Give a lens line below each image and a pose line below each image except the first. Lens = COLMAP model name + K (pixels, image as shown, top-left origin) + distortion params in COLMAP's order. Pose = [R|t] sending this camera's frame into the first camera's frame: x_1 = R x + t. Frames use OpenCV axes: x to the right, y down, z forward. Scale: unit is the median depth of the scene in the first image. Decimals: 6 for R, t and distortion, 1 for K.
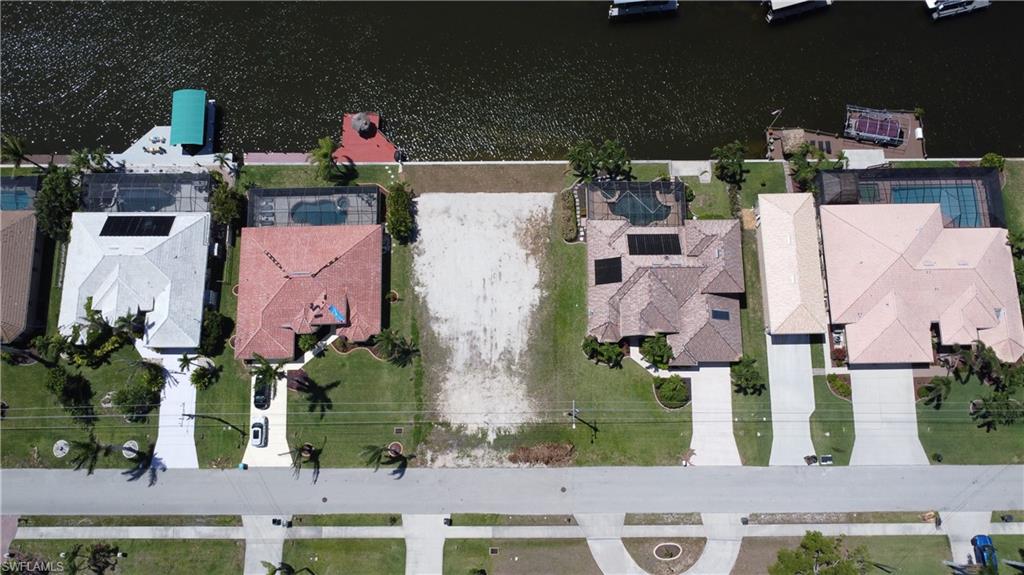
lens RADIAL K [[768.5, 0, 515.2], [0, 768.5, 289.1], [0, 0, 1]] dist [0.008766, -0.008198]
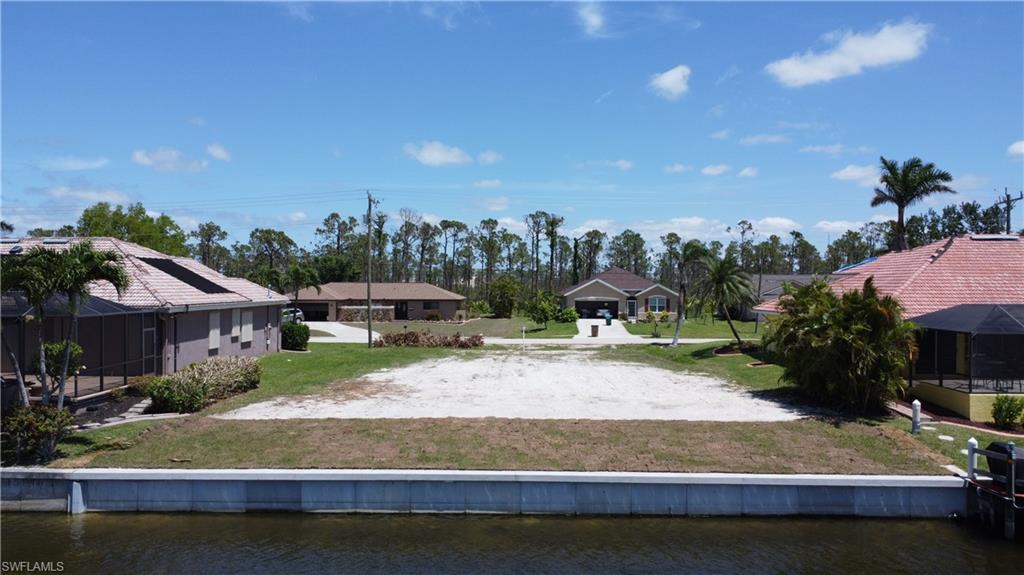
lens RADIAL K [[768.5, 0, 515.2], [0, 768.5, 289.1], [0, 0, 1]] dist [0.008766, -0.008198]
pose [[-0.999724, -0.002082, 0.023392, -0.047195], [0.022460, 0.206235, 0.978245, -0.379554], [-0.006861, 0.978500, -0.206132, 1.062605]]
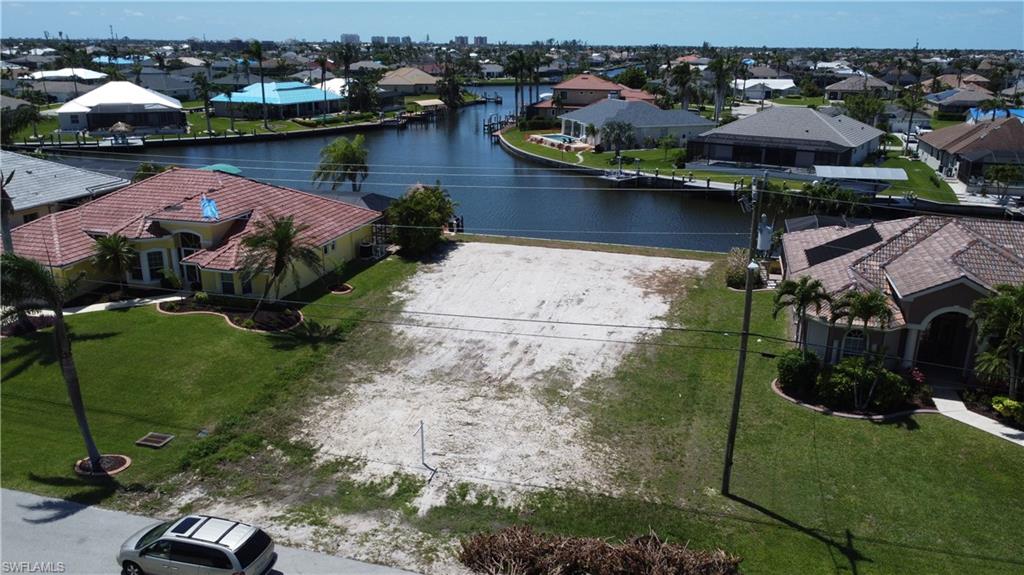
lens RADIAL K [[768.5, 0, 515.2], [0, 768.5, 289.1], [0, 0, 1]] dist [0.008766, -0.008198]
pose [[0.960758, 0.095081, -0.260582, 0.061321], [-0.273298, 0.485173, -0.830611, 0.368668], [0.047452, 0.869233, 0.492120, 0.794872]]
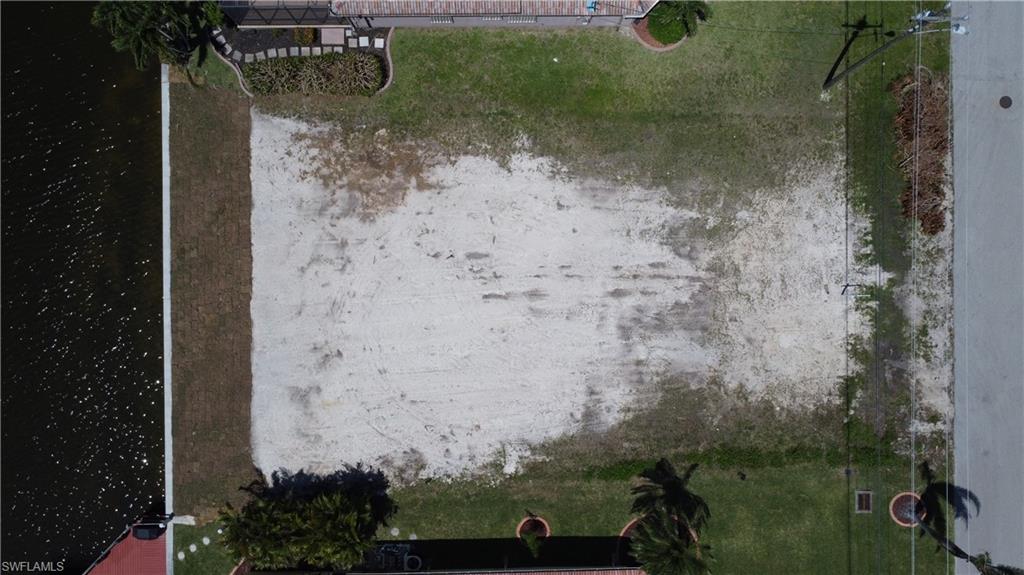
lens RADIAL K [[768.5, 0, 515.2], [0, 768.5, 289.1], [0, 0, 1]] dist [0.008766, -0.008198]
pose [[0.000035, -0.999996, -0.002770, -0.036233], [0.976654, -0.000560, 0.214816, -0.084125], [-0.214817, -0.002713, 0.976651, 0.632997]]
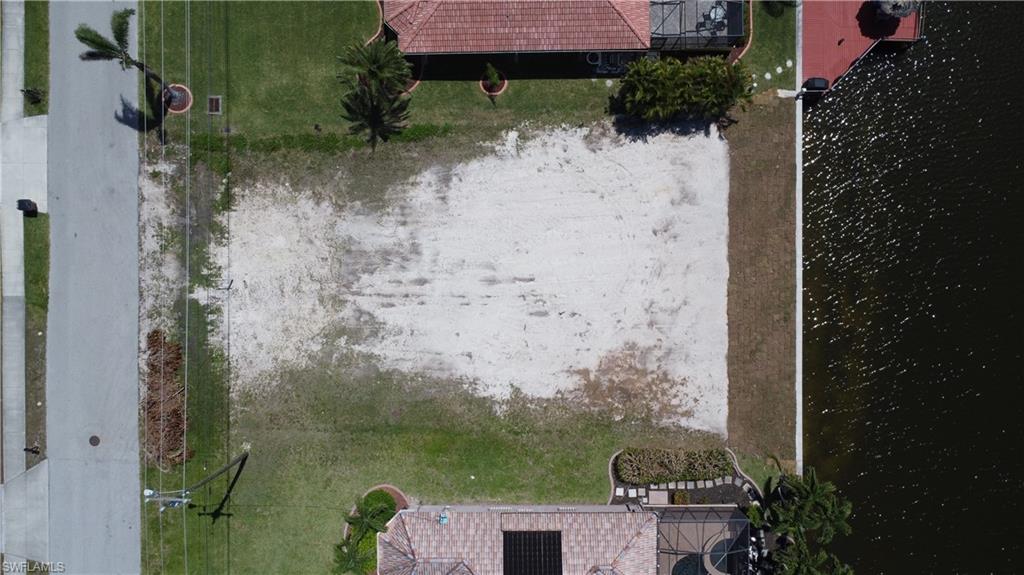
lens RADIAL K [[768.5, 0, 515.2], [0, 768.5, 289.1], [0, 0, 1]] dist [0.008766, -0.008198]
pose [[-0.005263, 0.999977, 0.004261, -0.037467], [-0.977709, -0.006040, 0.209876, -0.103128], [0.209897, -0.003062, 0.977719, 0.558046]]
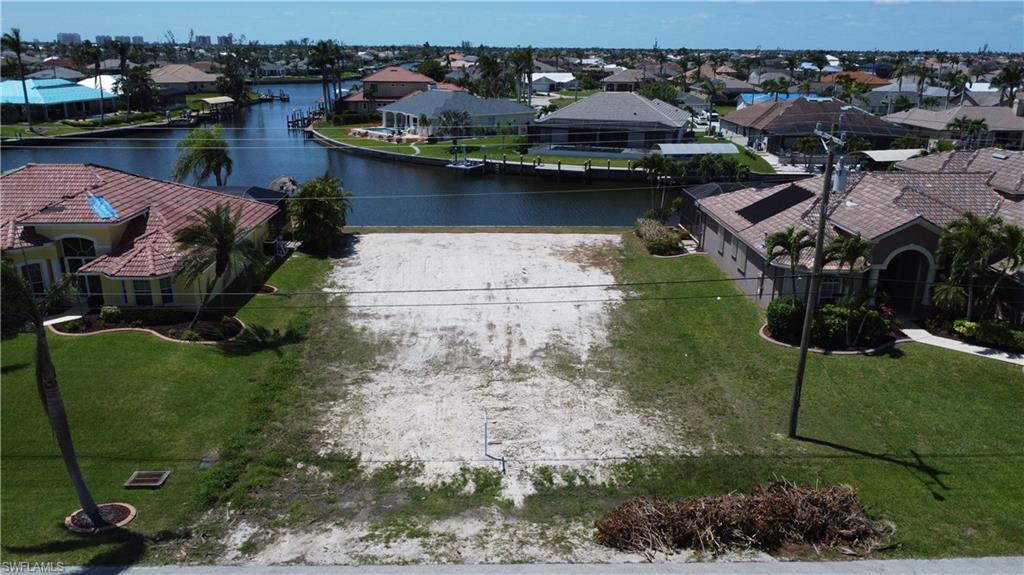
lens RADIAL K [[768.5, 0, 515.2], [0, 768.5, 289.1], [0, 0, 1]] dist [0.008766, -0.008198]
pose [[0.999669, 0.003432, 0.025502, -0.037386], [0.020437, 0.496269, -0.867928, 0.371314], [-0.015634, 0.868162, 0.496035, 0.811534]]
